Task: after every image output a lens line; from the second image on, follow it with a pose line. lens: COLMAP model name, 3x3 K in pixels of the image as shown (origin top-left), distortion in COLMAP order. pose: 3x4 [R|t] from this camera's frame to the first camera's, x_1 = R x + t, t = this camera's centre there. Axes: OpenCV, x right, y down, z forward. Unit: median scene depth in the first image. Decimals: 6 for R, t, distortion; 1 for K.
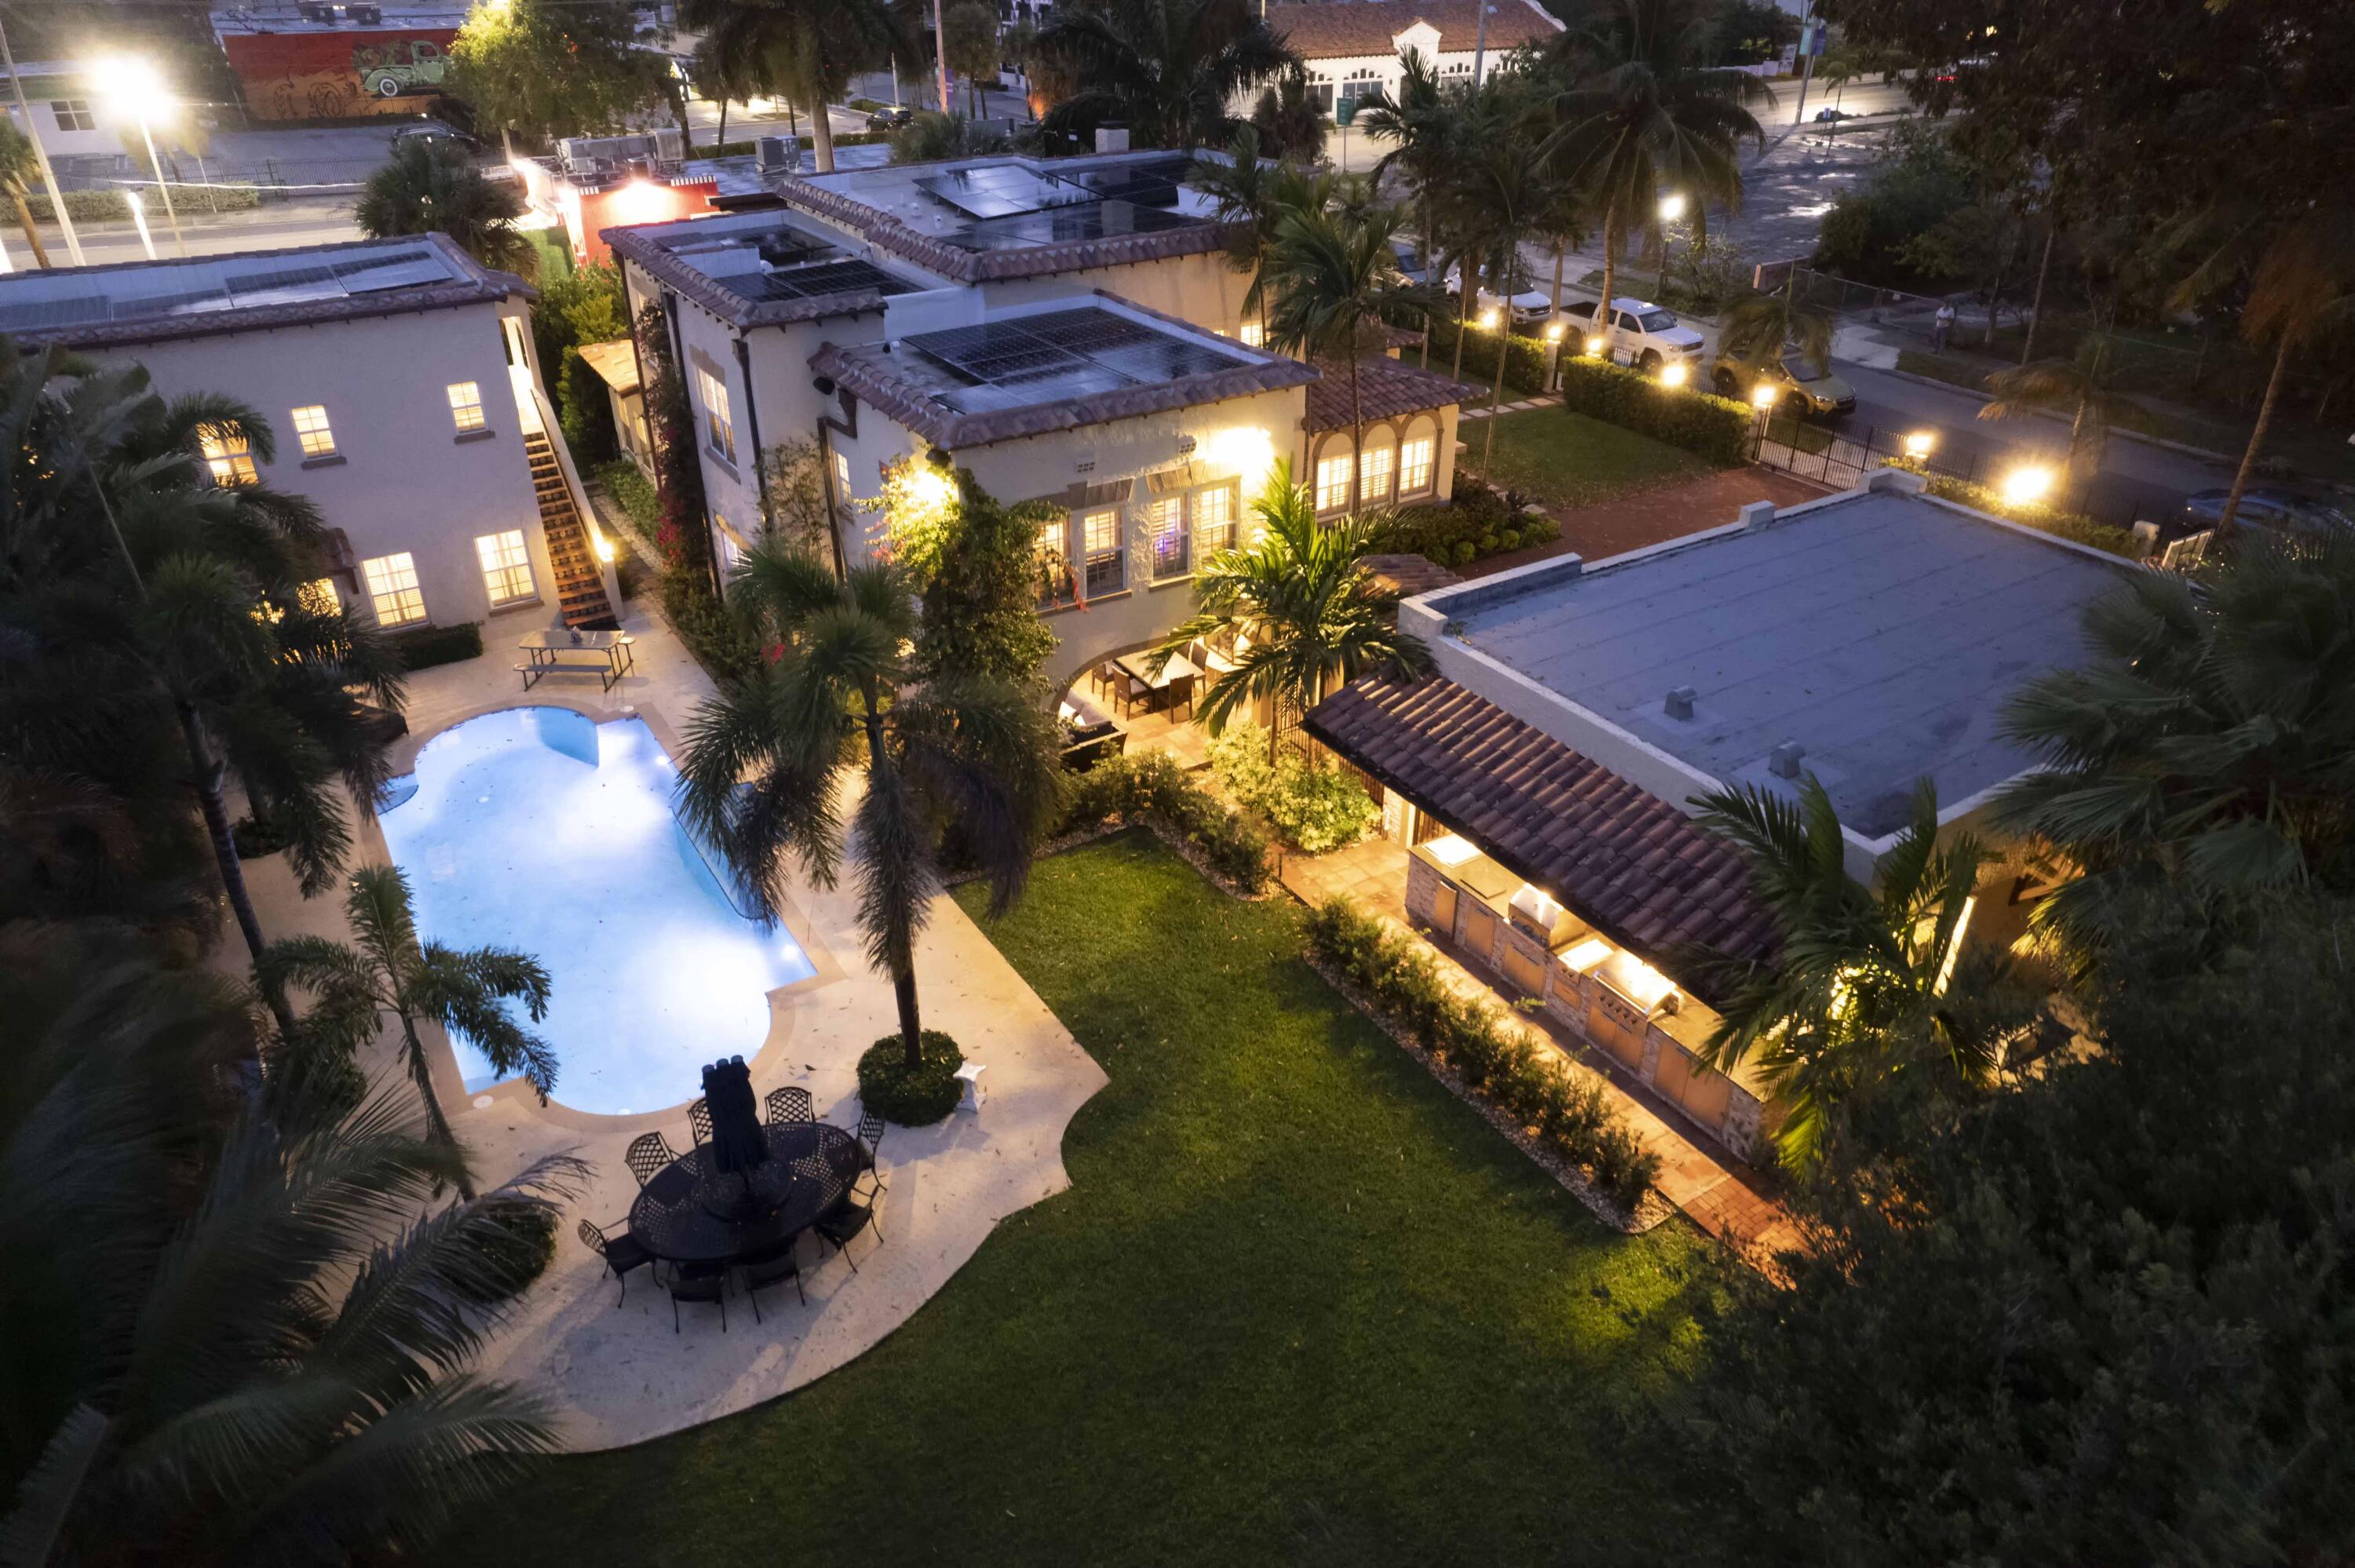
lens RADIAL K [[1500.4, 0, 1172.1], [0, 1500.4, 795.2], [0, 0, 1]] dist [-0.068136, 0.053620]
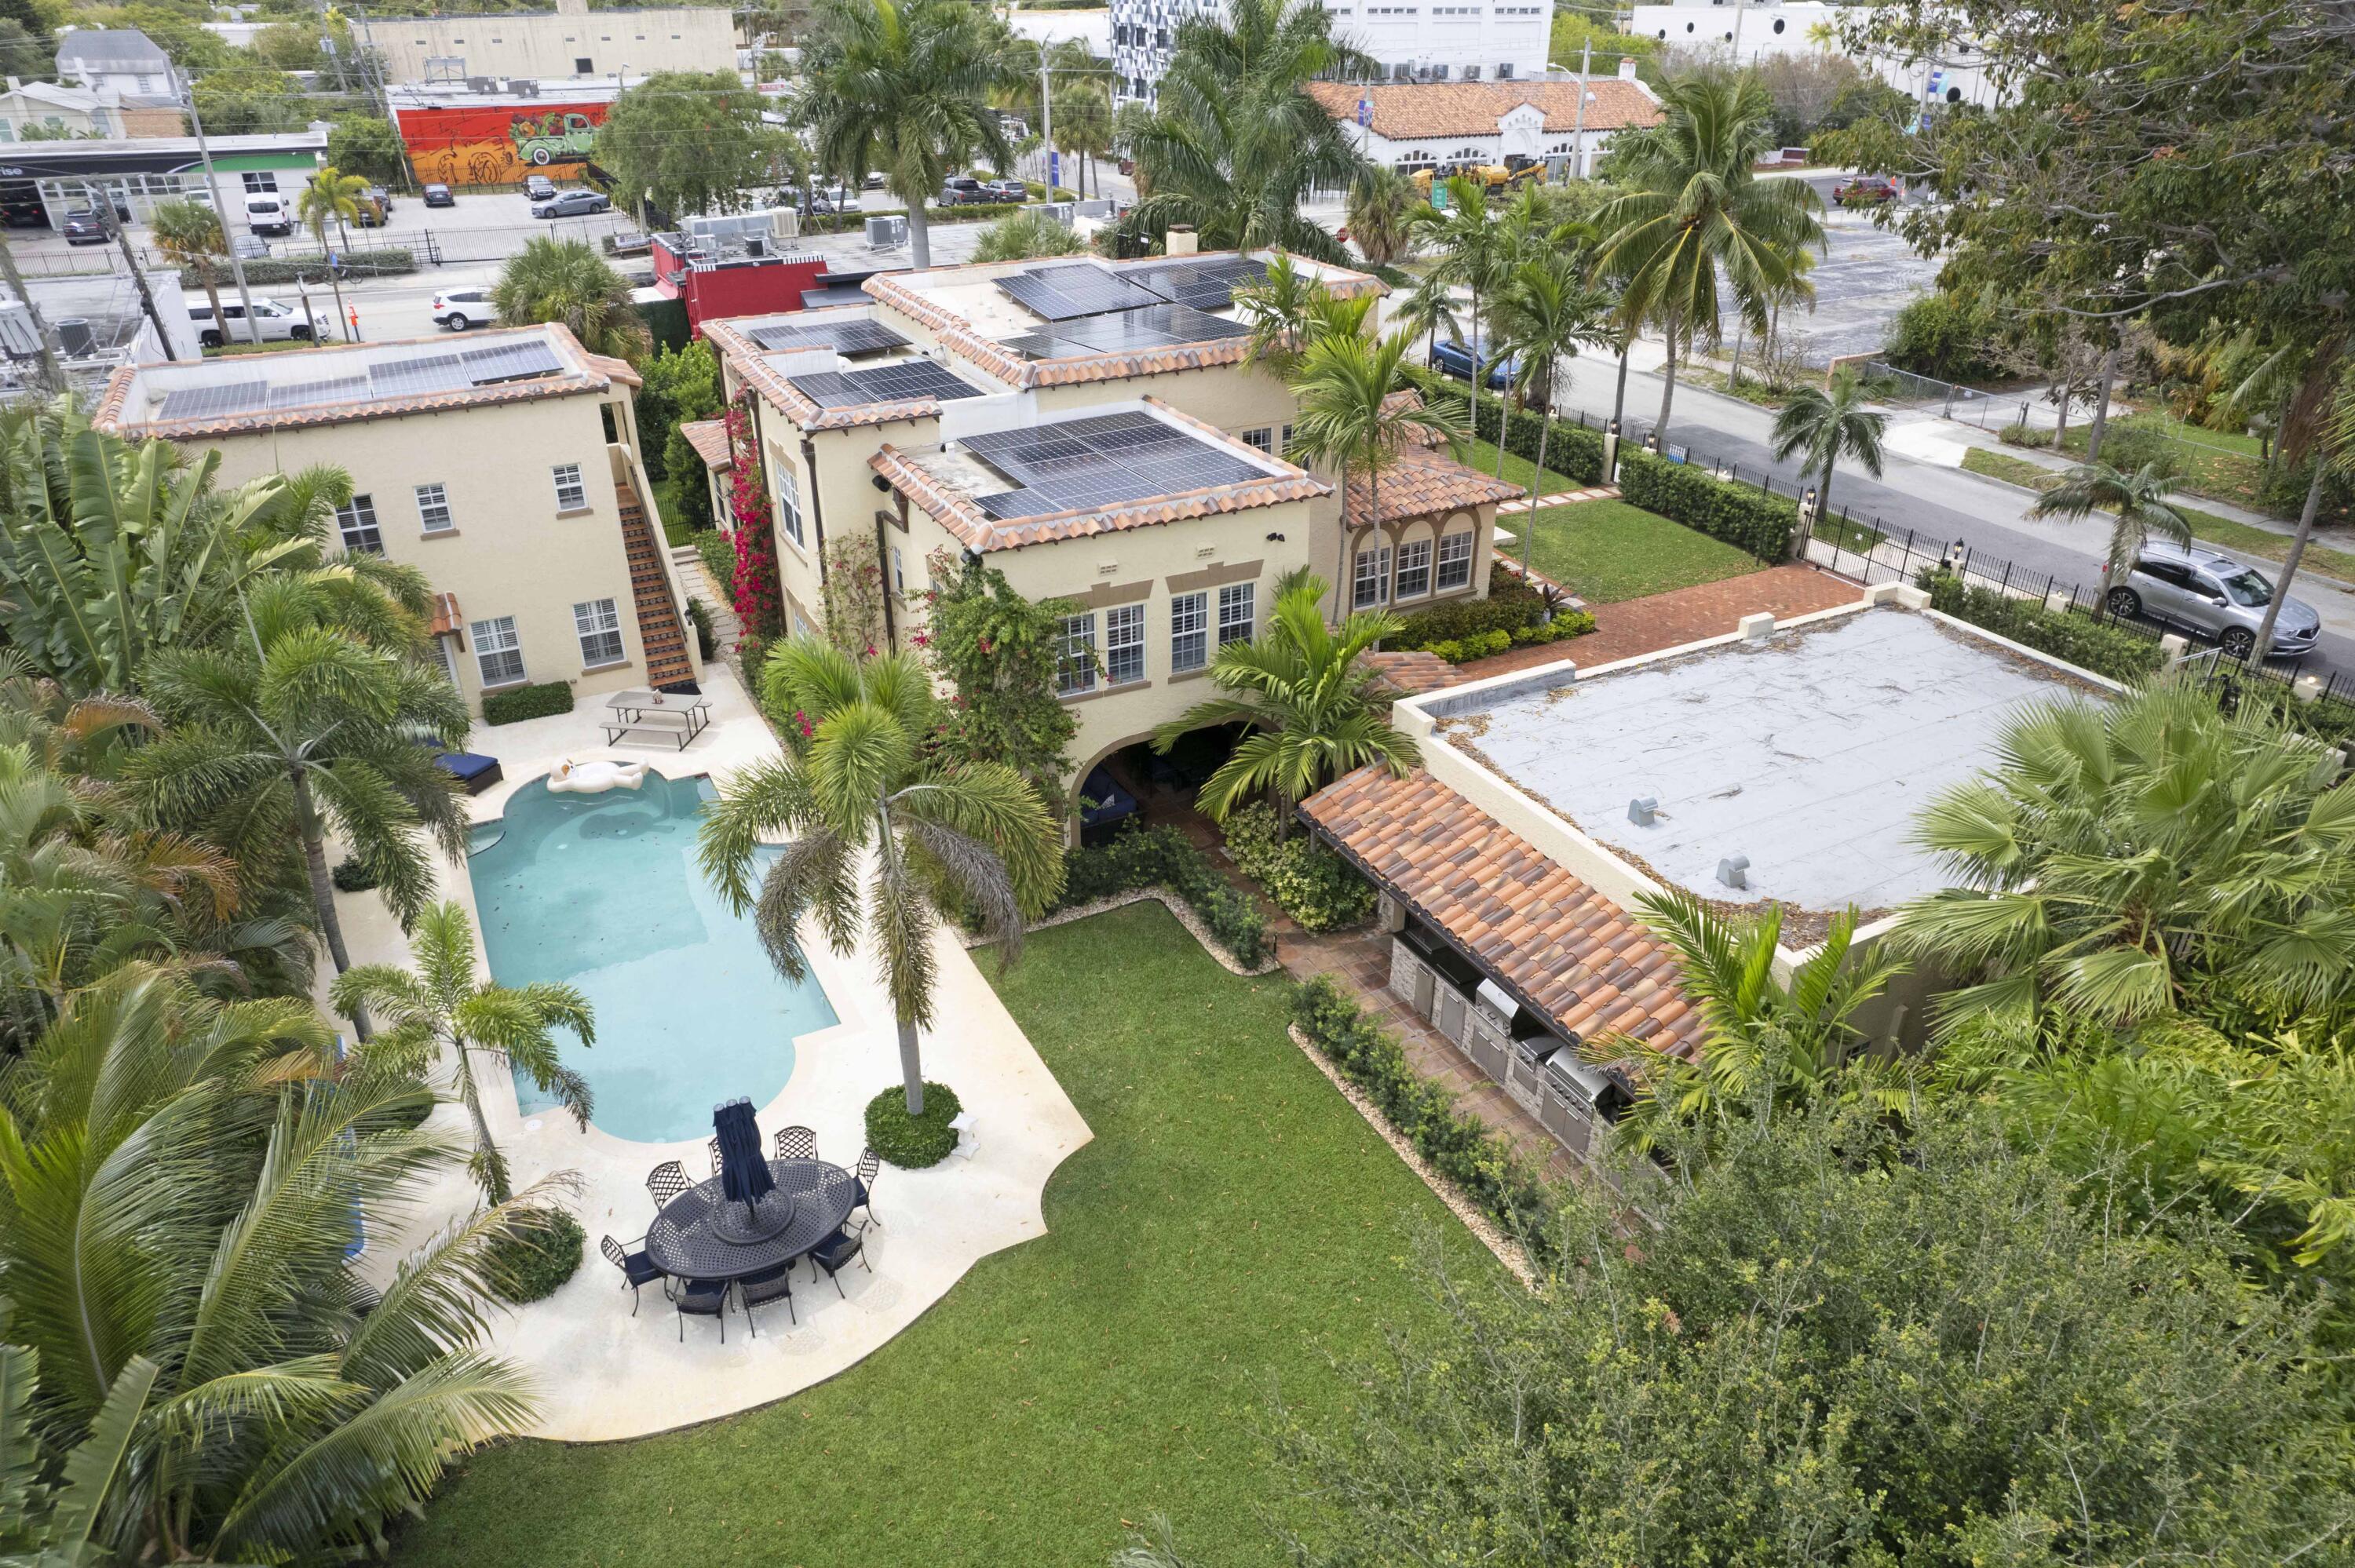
lens RADIAL K [[1504.9, 0, 1172.4], [0, 1504.9, 788.4], [0, 0, 1]] dist [-0.077196, 0.064393]
pose [[0.996822, 0.038729, -0.069615, 0.067143], [-0.041355, 0.998471, -0.036688, -0.020639], [0.068088, 0.039451, 0.996899, -0.076268]]
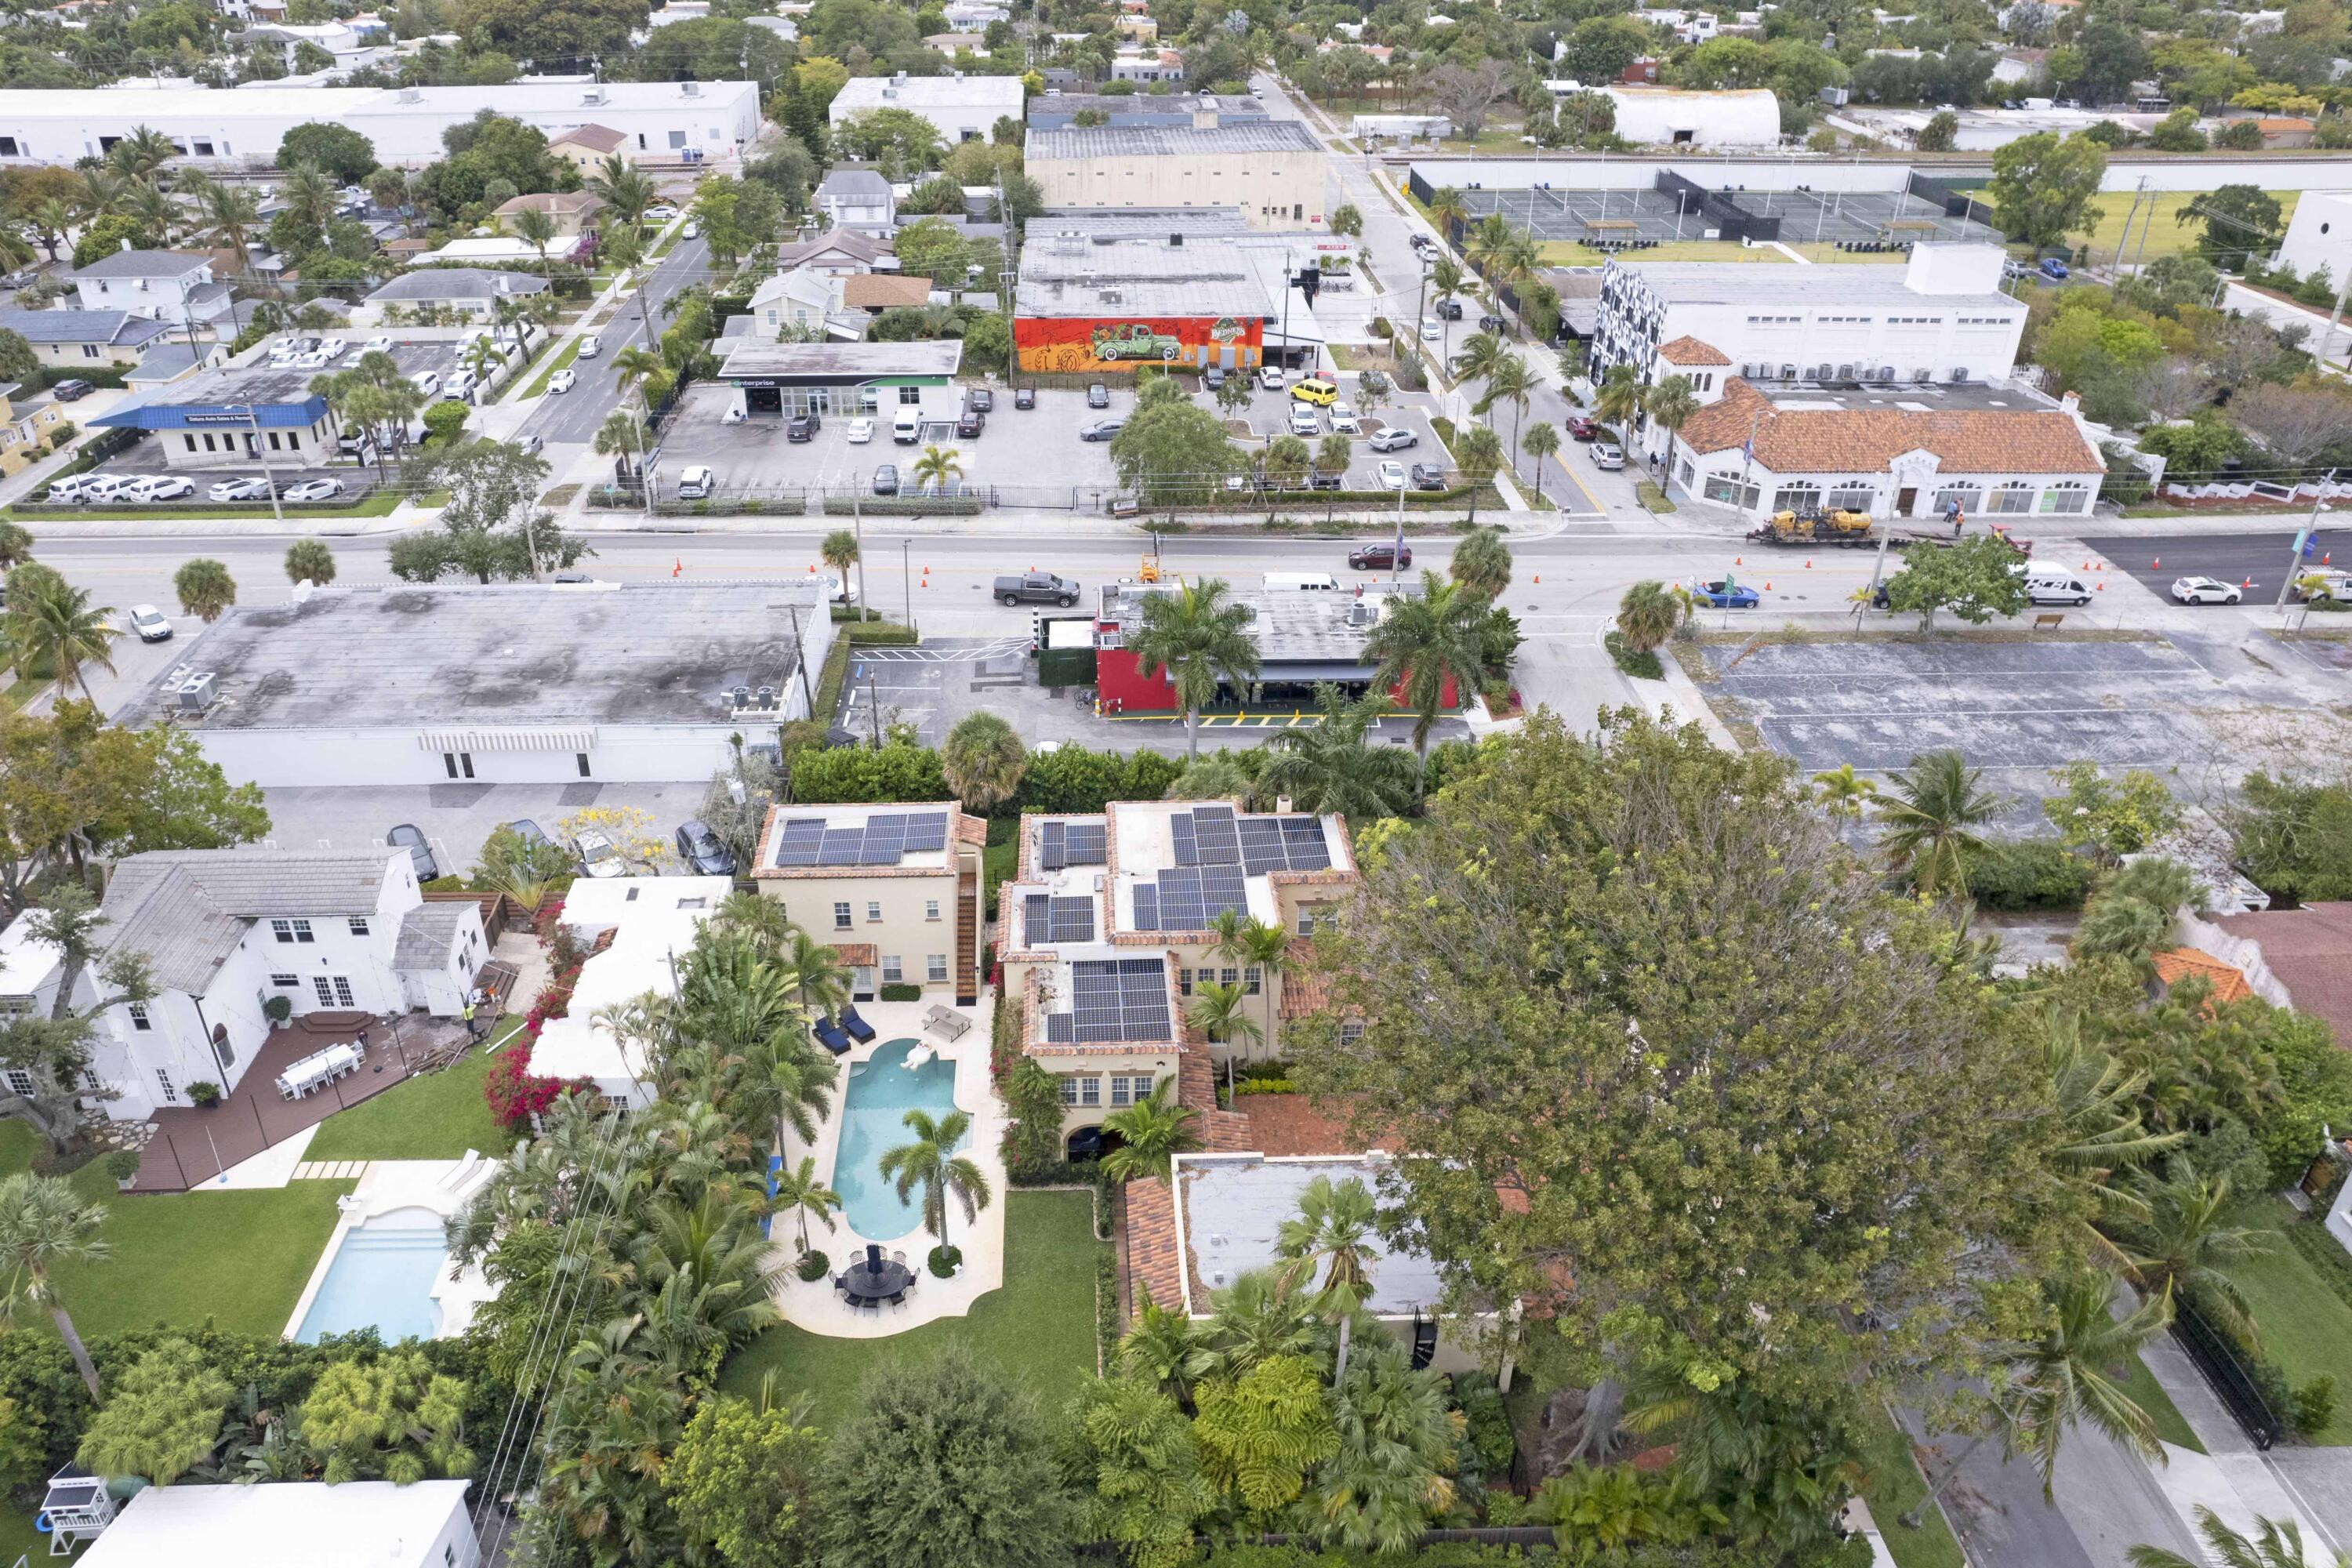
lens RADIAL K [[1633.0, 0, 1105.8], [0, 1633.0, 782.5], [0, 0, 1]] dist [-0.048402, 0.000608]
pose [[0.861016, 0.257694, -0.438457, 1.068548], [-0.261810, 0.963703, 0.052270, -0.824655], [0.436013, 0.069787, 0.897231, -1.552676]]
